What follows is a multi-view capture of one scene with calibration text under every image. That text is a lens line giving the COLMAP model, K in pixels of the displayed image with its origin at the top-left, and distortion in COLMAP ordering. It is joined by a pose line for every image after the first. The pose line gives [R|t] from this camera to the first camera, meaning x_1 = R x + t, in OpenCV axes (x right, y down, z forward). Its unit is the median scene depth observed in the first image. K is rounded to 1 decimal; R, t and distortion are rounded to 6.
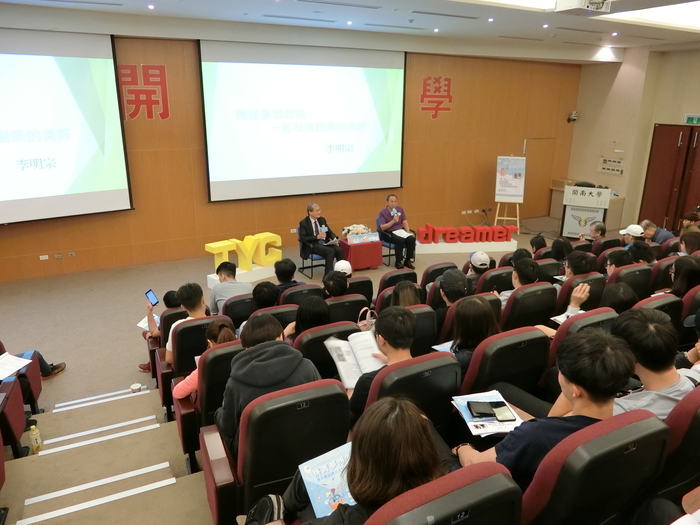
lens RADIAL K [[502.0, 0, 350.0], [0, 502.0, 262.5], [0, 0, 1]] dist [-0.053729, 0.009035]
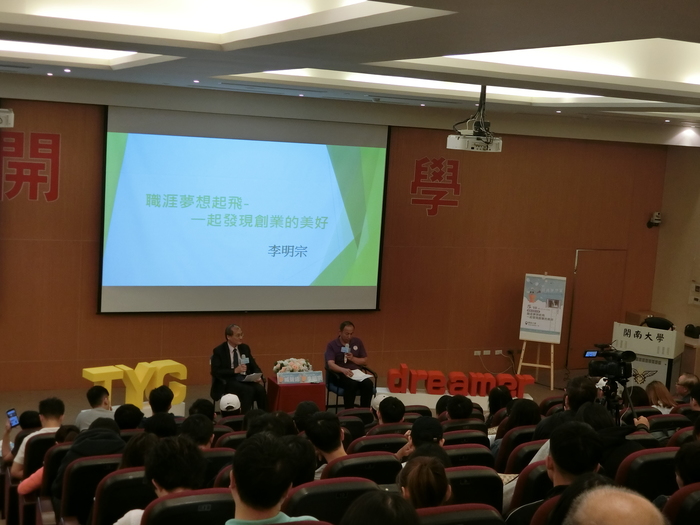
lens RADIAL K [[973.8, 0, 350.0], [0, 973.8, 262.5], [0, 0, 1]] dist [-0.037675, -0.034024]
pose [[0.996722, 0.063114, -0.050611, 0.154826], [-0.071227, 0.981255, -0.179067, 0.034893], [0.038361, 0.182085, 0.982534, -0.402568]]
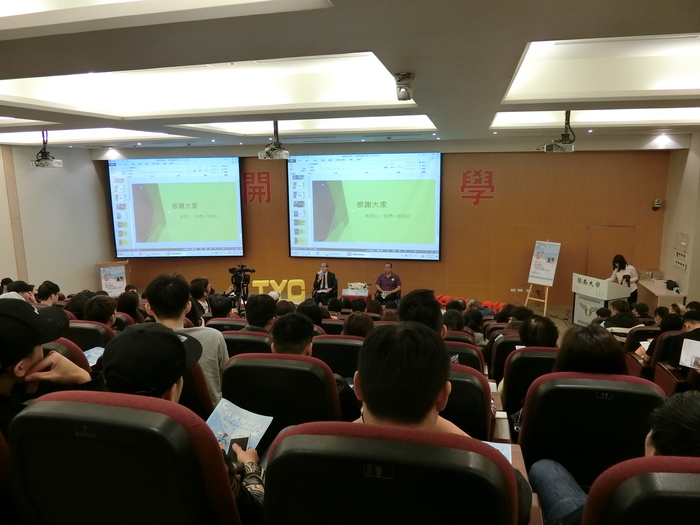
lens RADIAL K [[502.0, 0, 350.0], [0, 502.0, 262.5], [0, 0, 1]] dist [-0.053729, 0.009035]
pose [[0.772879, 0.094604, -0.627462, 0.831972], [-0.173865, 0.982554, -0.066017, -0.035196], [0.610270, 0.160117, 0.775844, -0.074767]]
